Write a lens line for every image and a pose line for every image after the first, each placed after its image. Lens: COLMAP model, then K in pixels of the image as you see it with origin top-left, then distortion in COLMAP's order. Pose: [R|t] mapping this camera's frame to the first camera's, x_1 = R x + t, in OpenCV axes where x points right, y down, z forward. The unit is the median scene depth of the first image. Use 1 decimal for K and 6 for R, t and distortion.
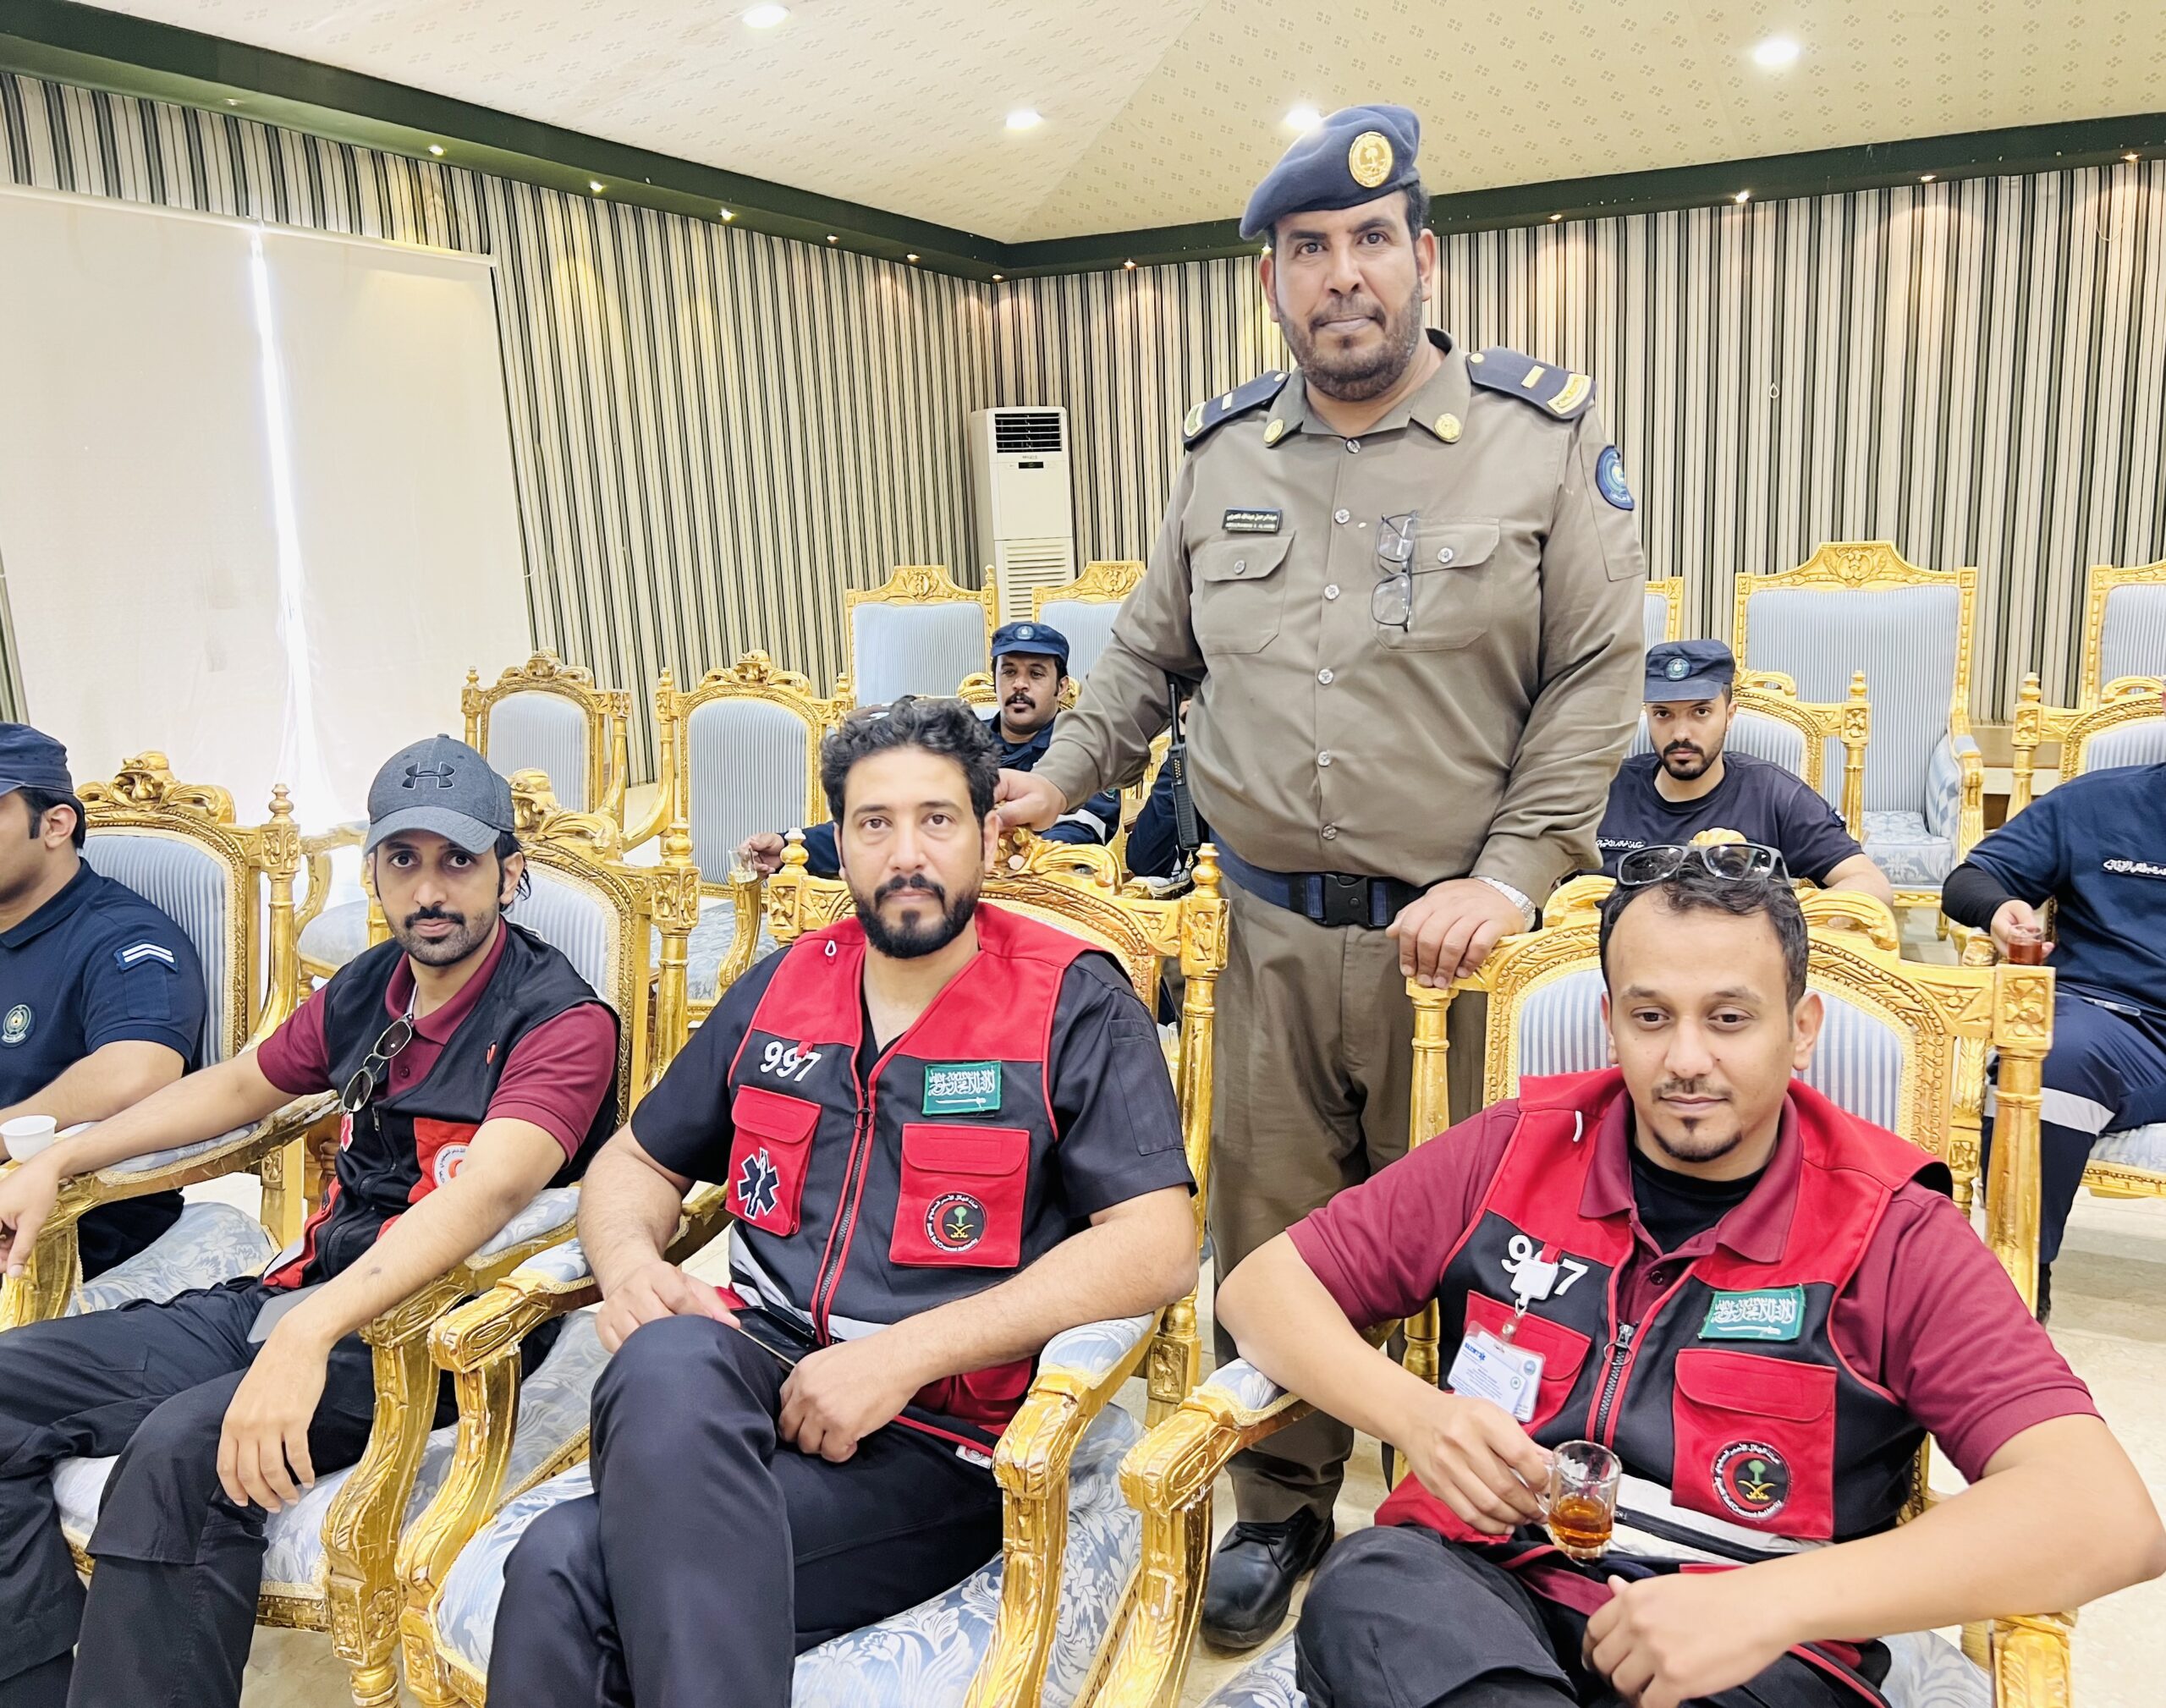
lens RADIAL K [[1727.8, 0, 1144.5], [0, 1727.8, 861.9], [0, 0, 1]] dist [0.029954, -0.022238]
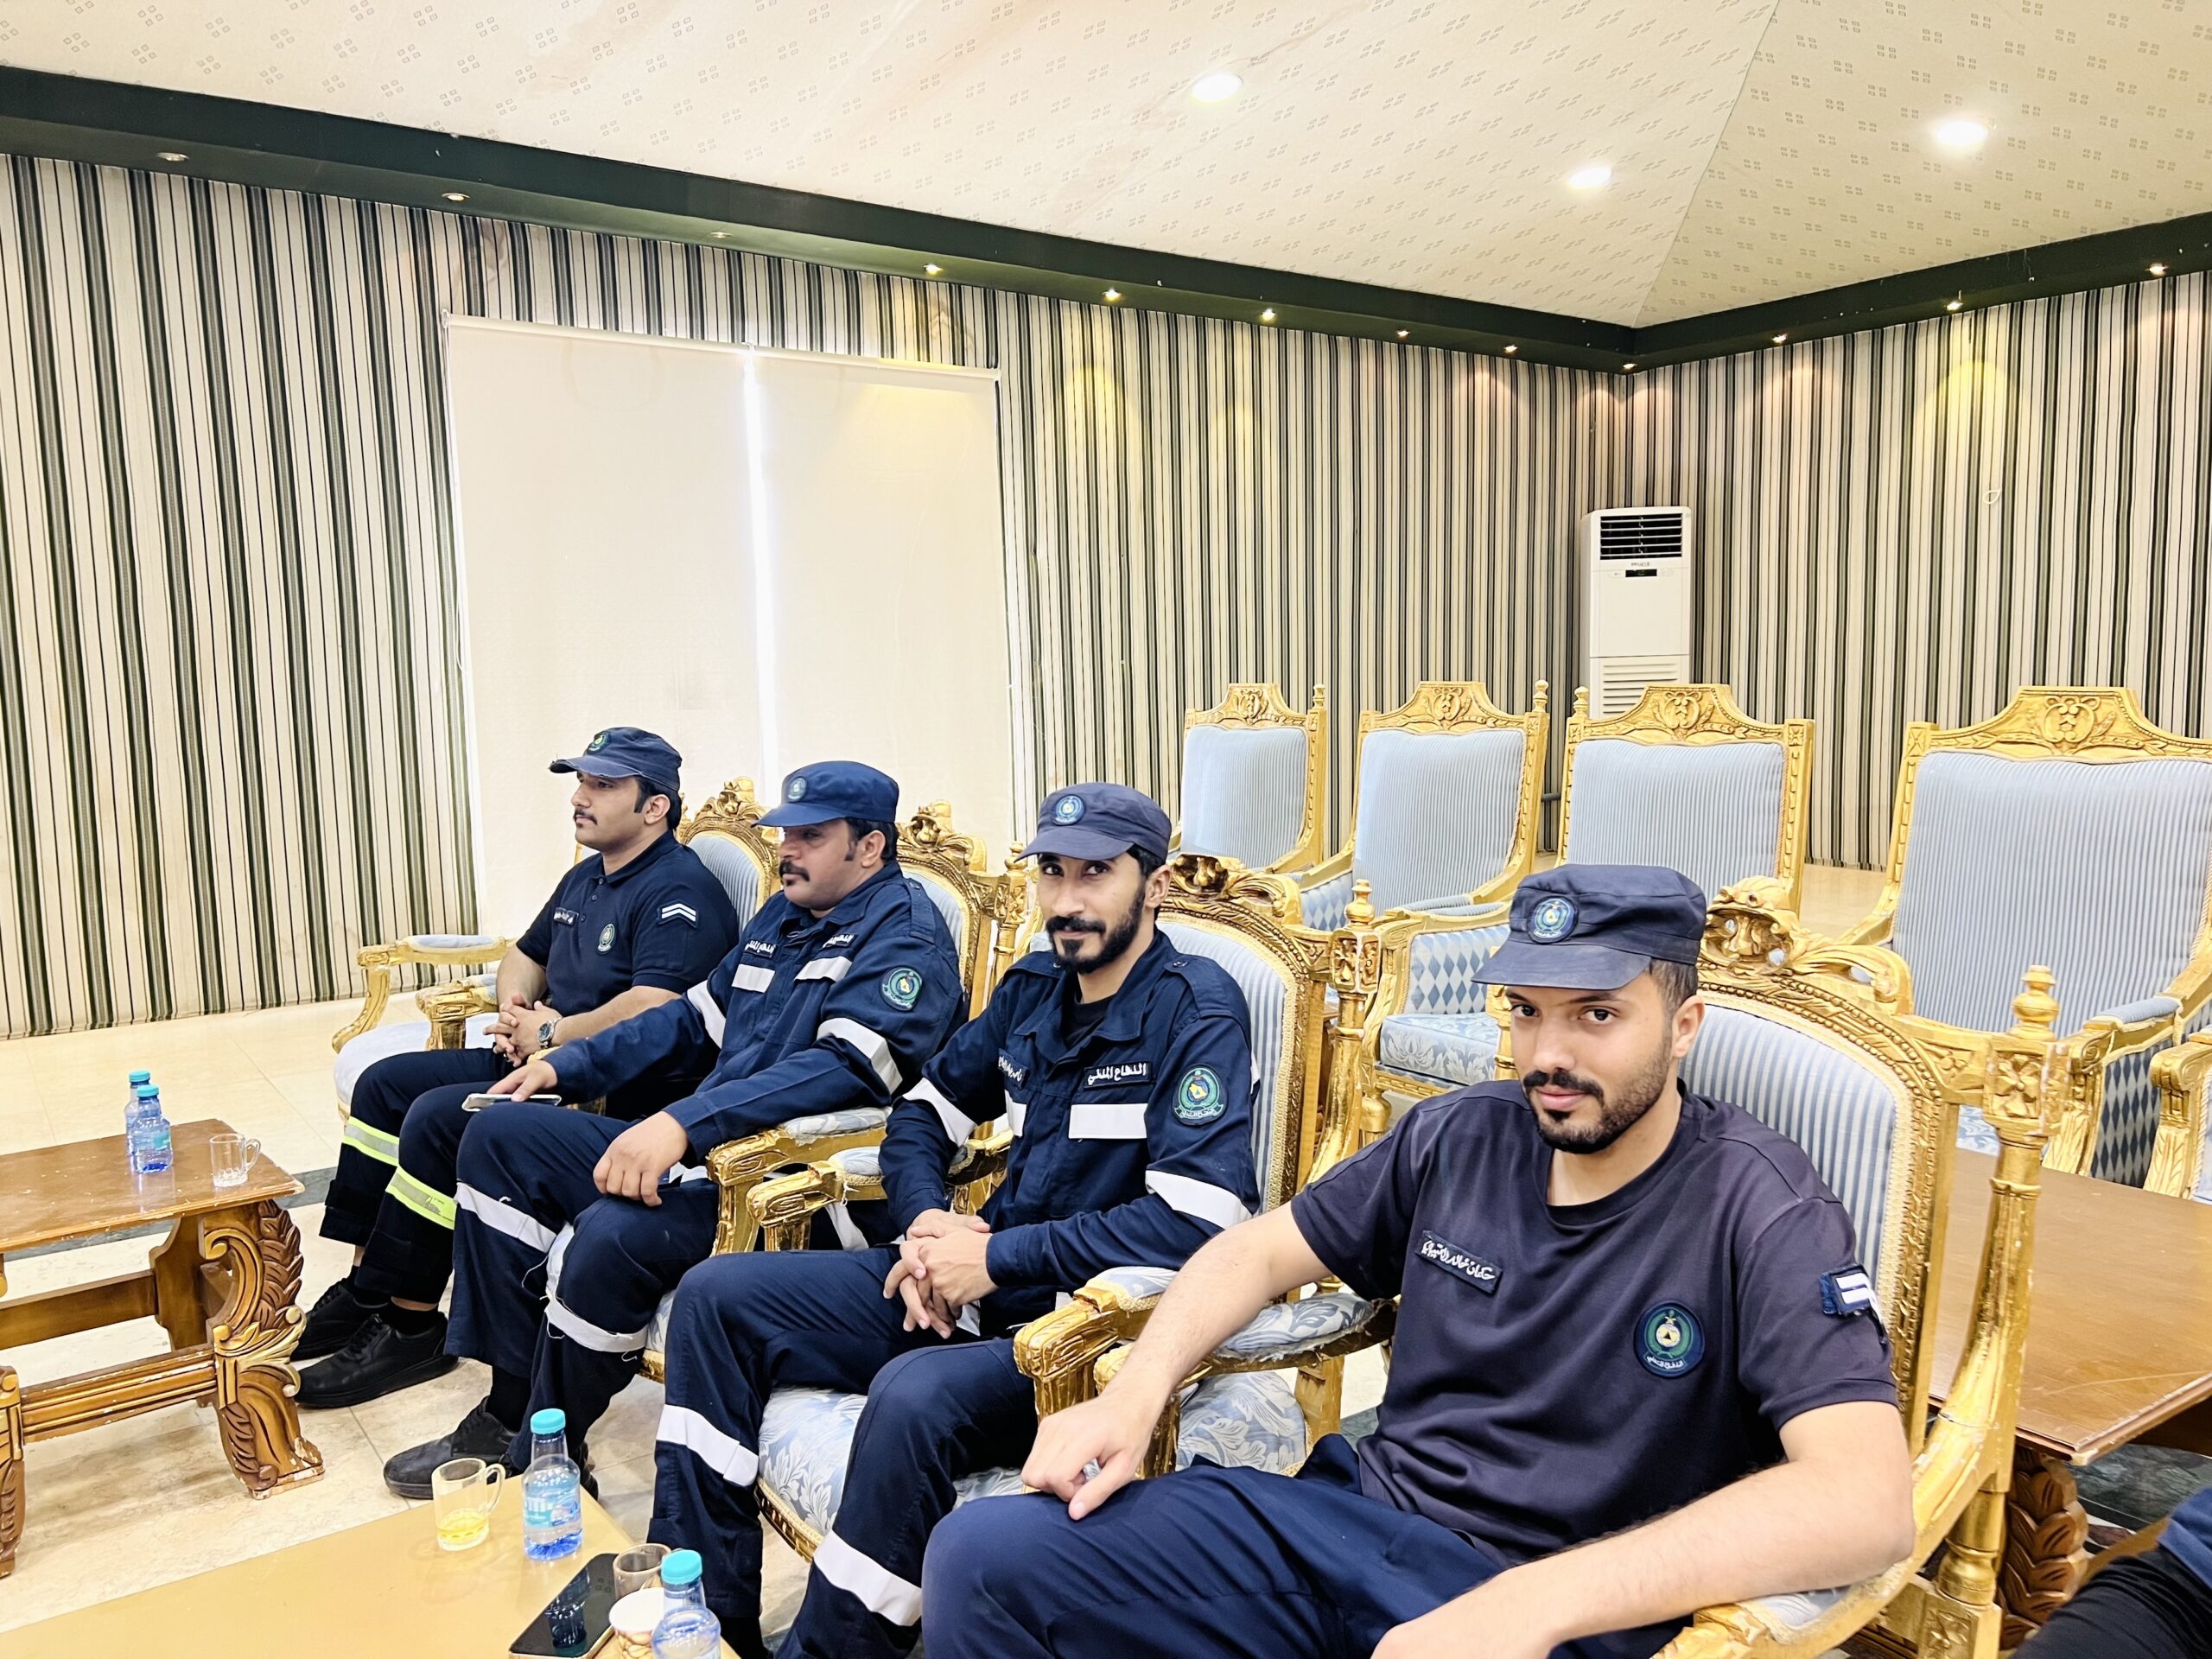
lens RADIAL K [[1674.5, 0, 1113.5], [0, 1674.5, 831.7], [0, 0, 1]] dist [0.046978, -0.049913]
pose [[0.874098, 0.068453, -0.480903, 0.152354], [-0.106580, 0.992923, -0.052386, -0.035283], [0.473913, 0.097045, 0.875208, 0.186102]]
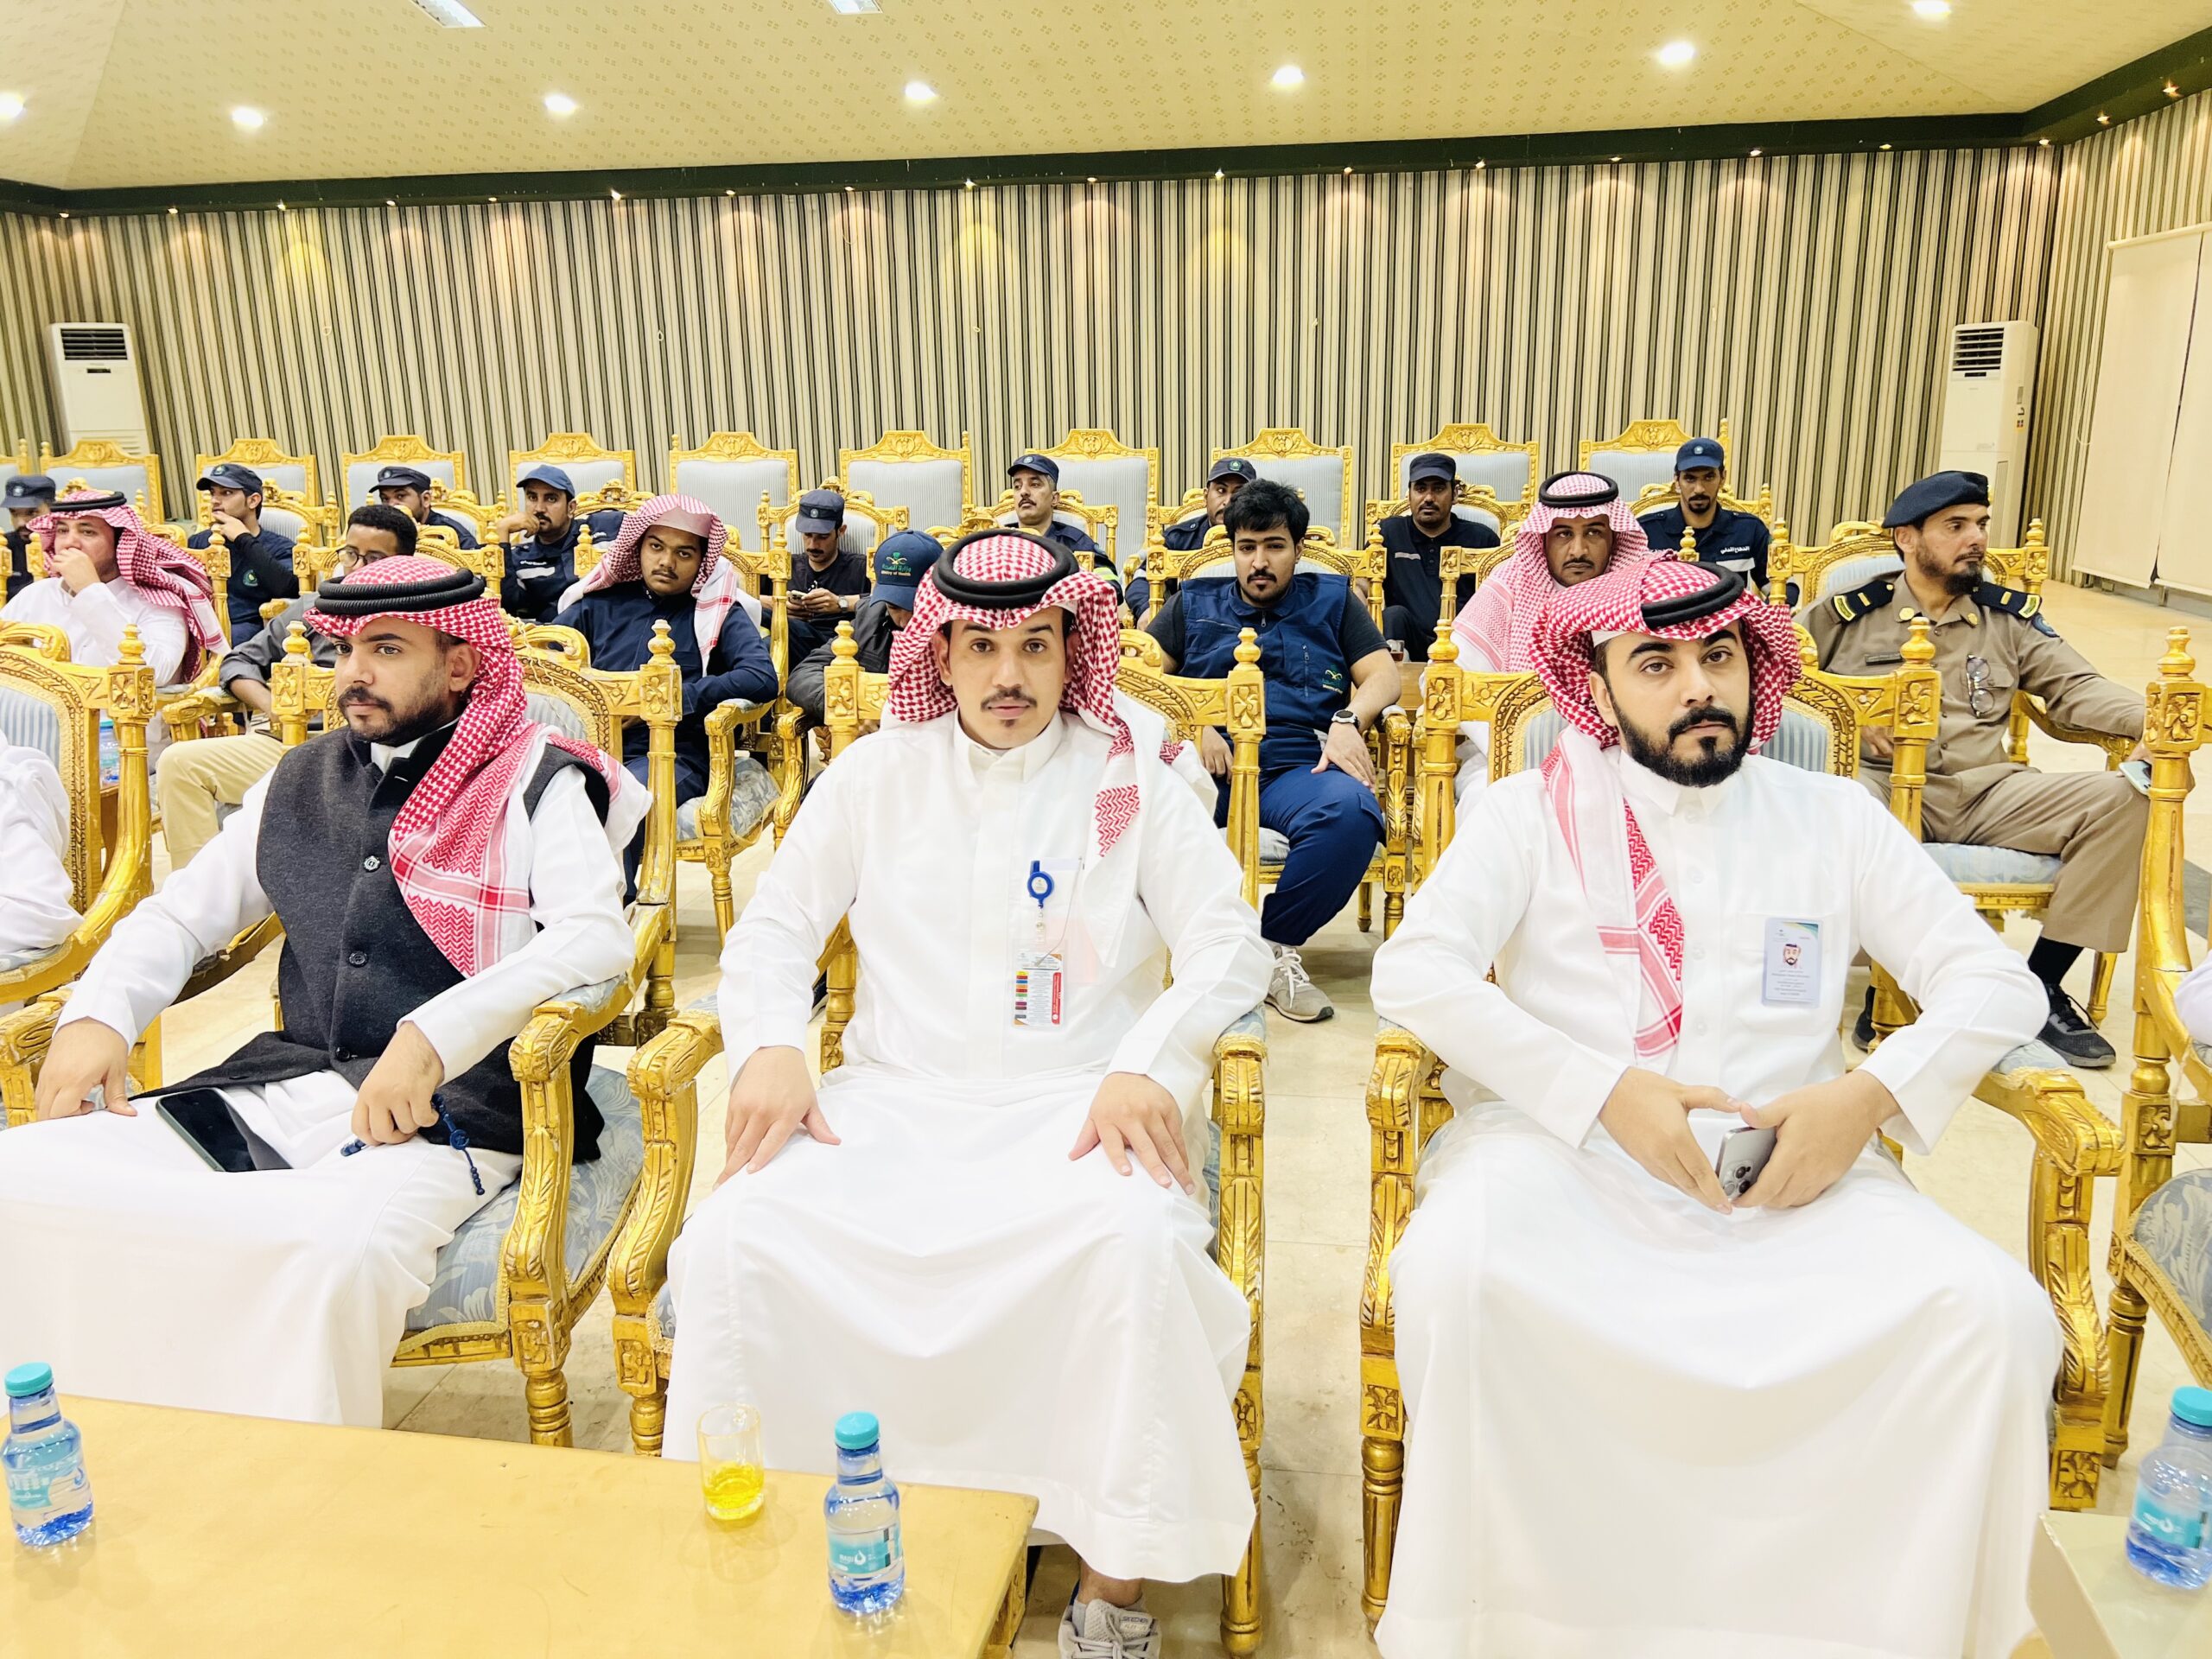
lens RADIAL K [[1644.0, 0, 1106.0], [0, 1644.0, 829.5], [0, 0, 1]] dist [0.027403, -0.029839]
pose [[0.956489, -0.052267, 0.287050, 0.338073], [0.040017, 0.998027, 0.048381, 0.085347], [-0.289012, -0.034789, 0.956693, -0.435935]]
